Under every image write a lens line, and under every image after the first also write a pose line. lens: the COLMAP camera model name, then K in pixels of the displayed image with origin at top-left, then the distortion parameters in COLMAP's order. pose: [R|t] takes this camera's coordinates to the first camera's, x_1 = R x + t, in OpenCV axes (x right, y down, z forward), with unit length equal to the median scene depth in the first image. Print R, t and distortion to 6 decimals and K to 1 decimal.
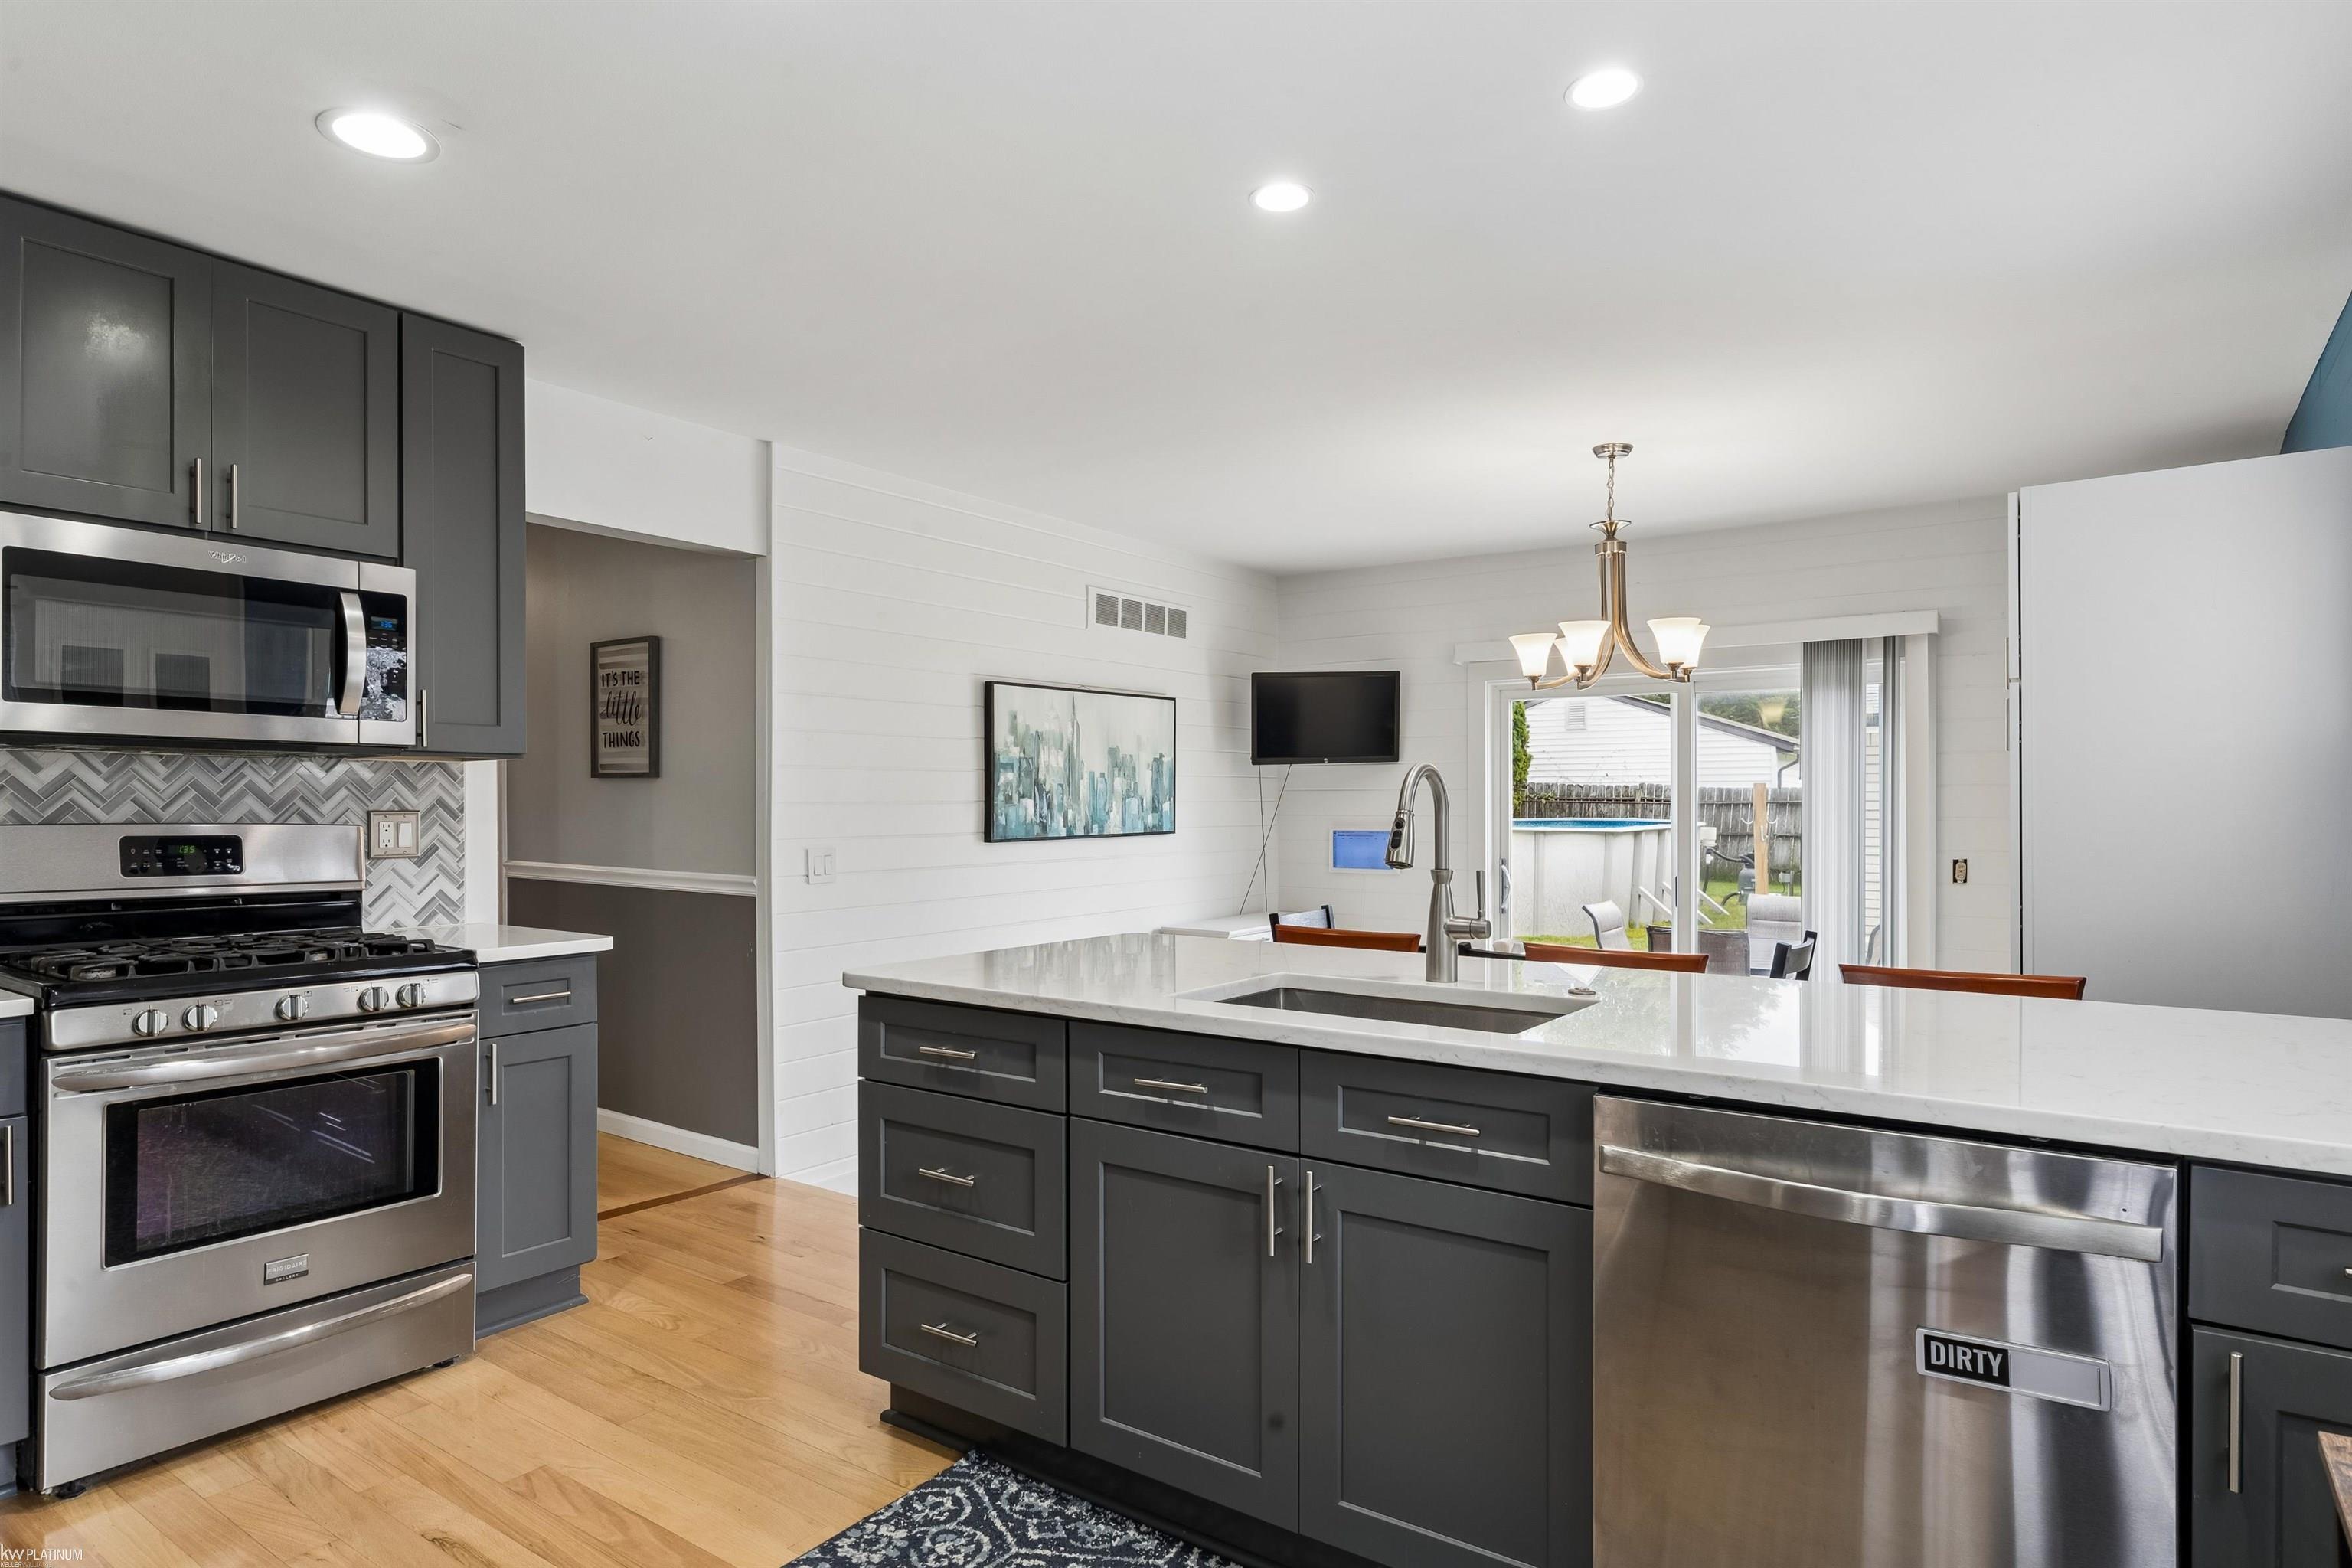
lens RADIAL K [[1320.3, 0, 1176.0], [0, 1320.3, 784.0], [0, 0, 1]] dist [-0.000307, 0.000723]
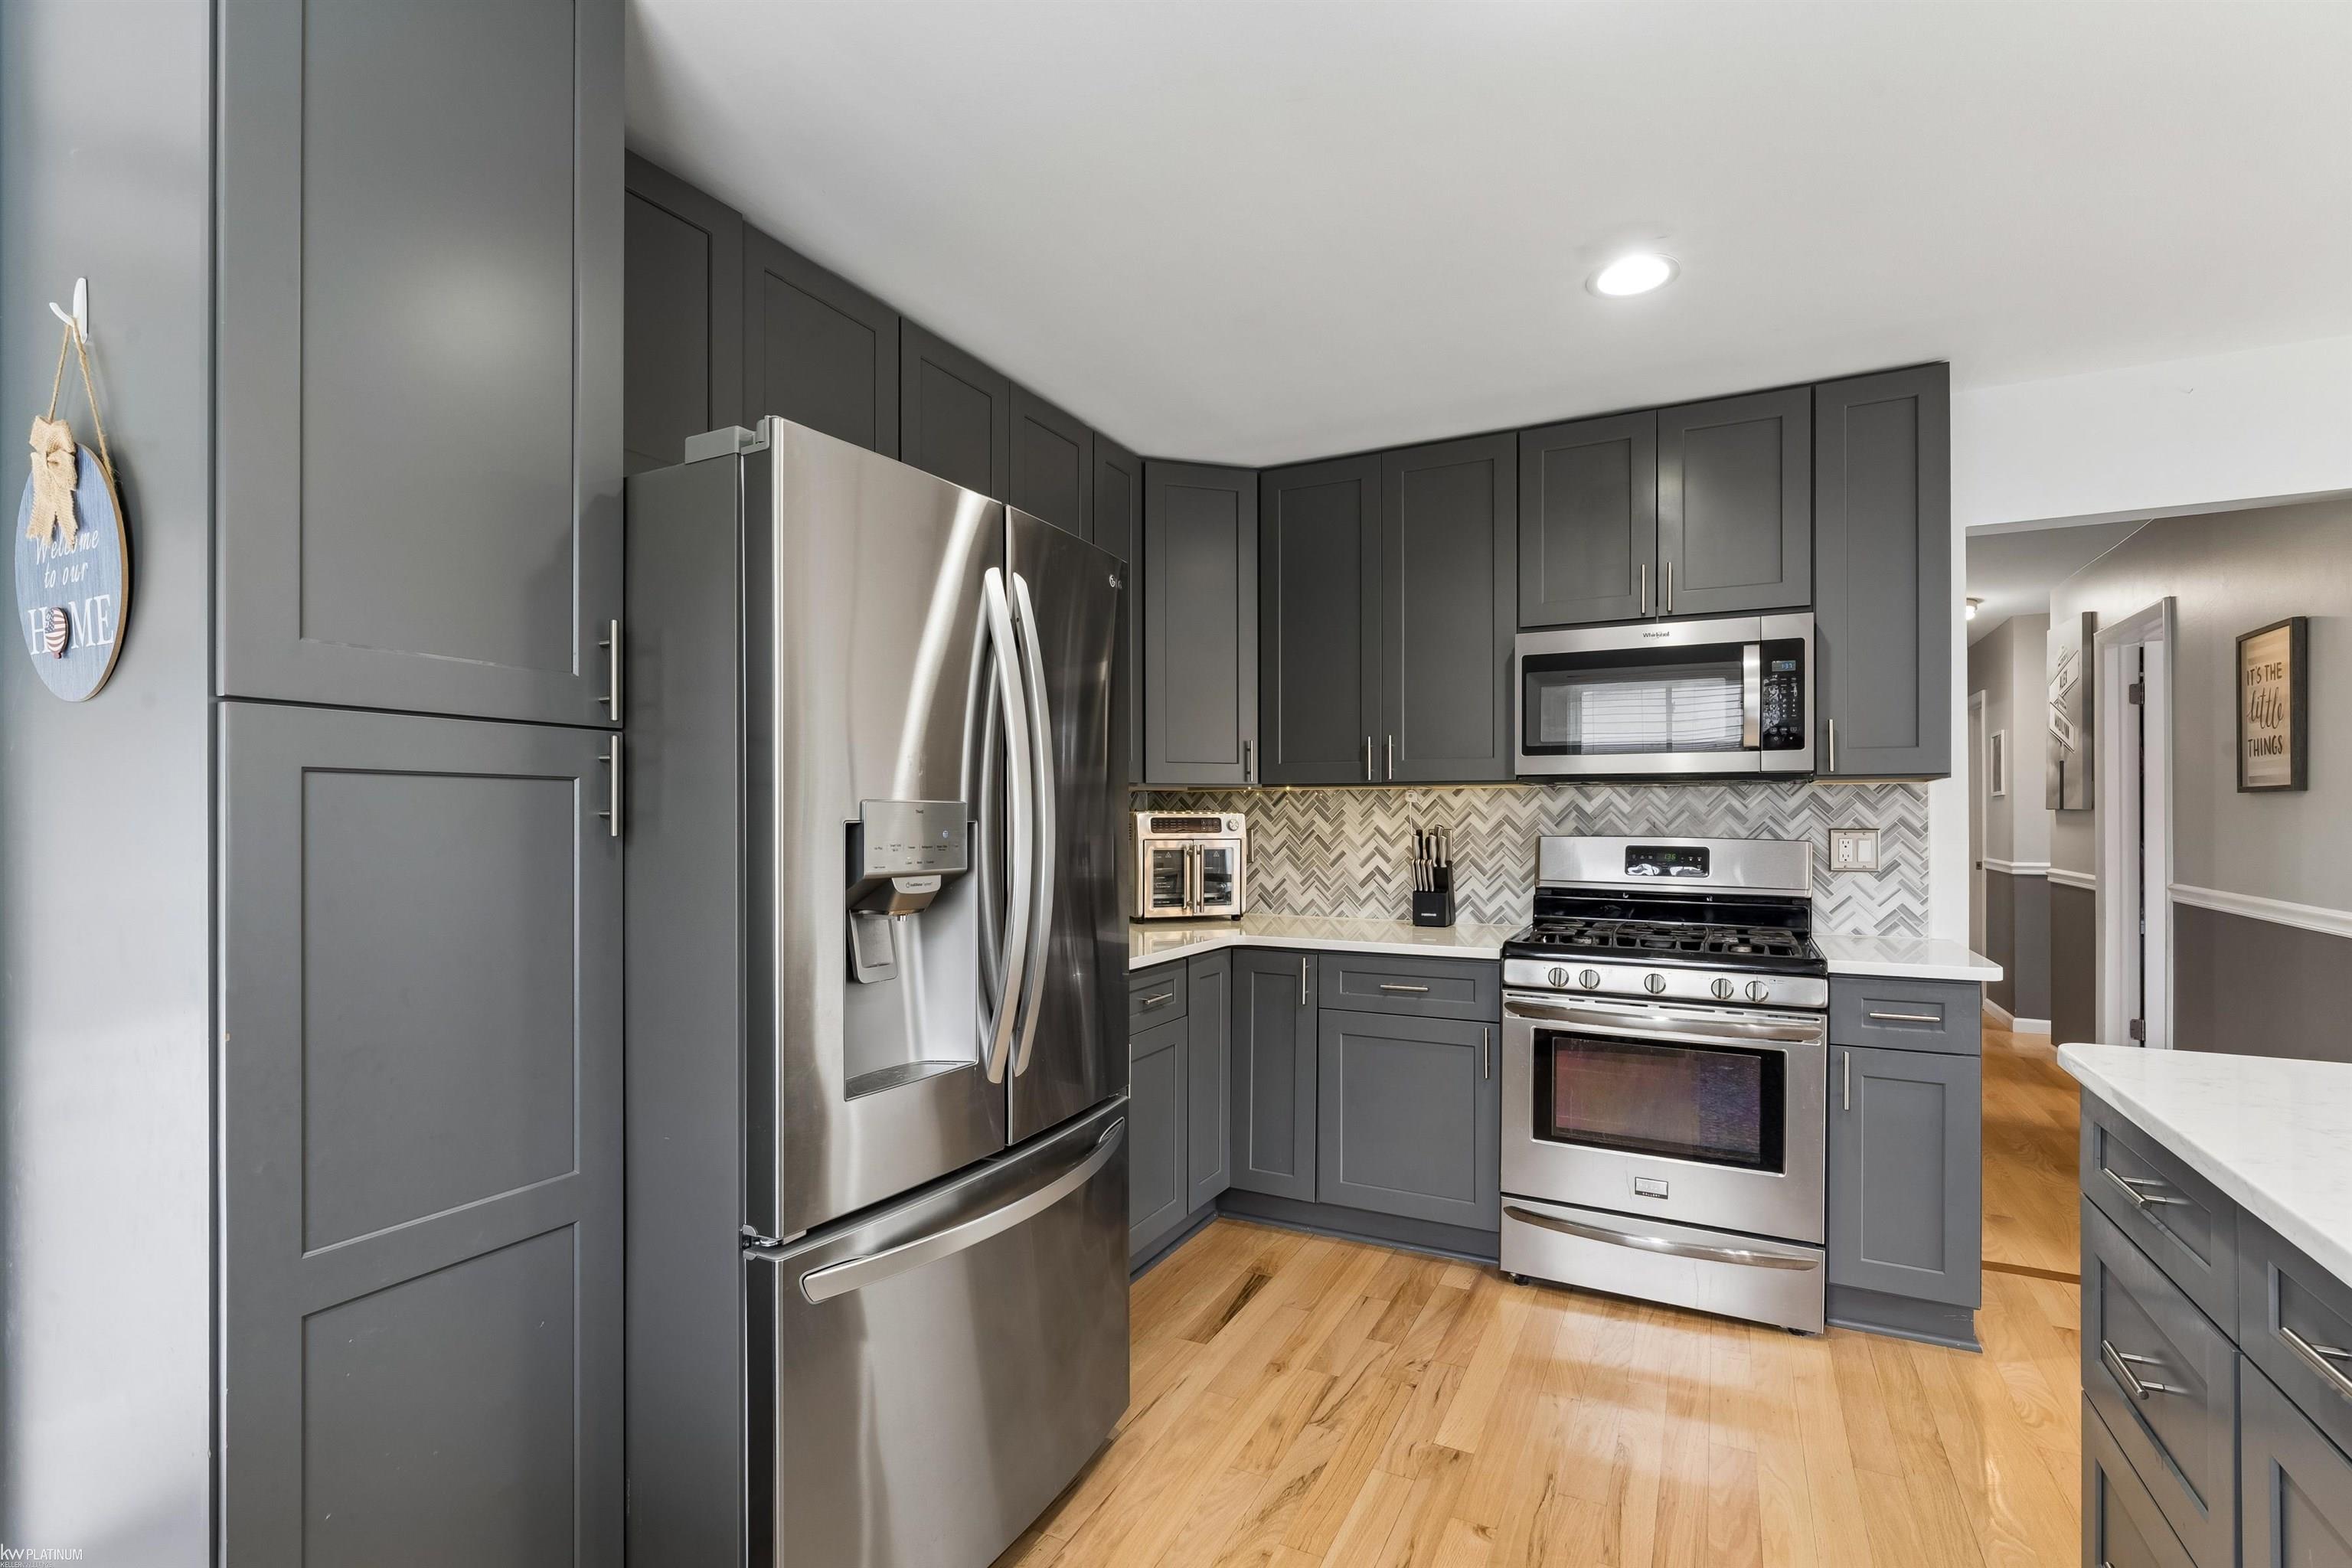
lens RADIAL K [[1069.4, 0, 1176.0], [0, 1069.4, 811.2], [0, 0, 1]] dist [0.000231, 0.000008]
pose [[0.145645, -0.008370, -0.989301, 0.229627], [0.012900, 0.999895, -0.006561, 0.004152], [0.989253, -0.011807, 0.145738, 0.326042]]
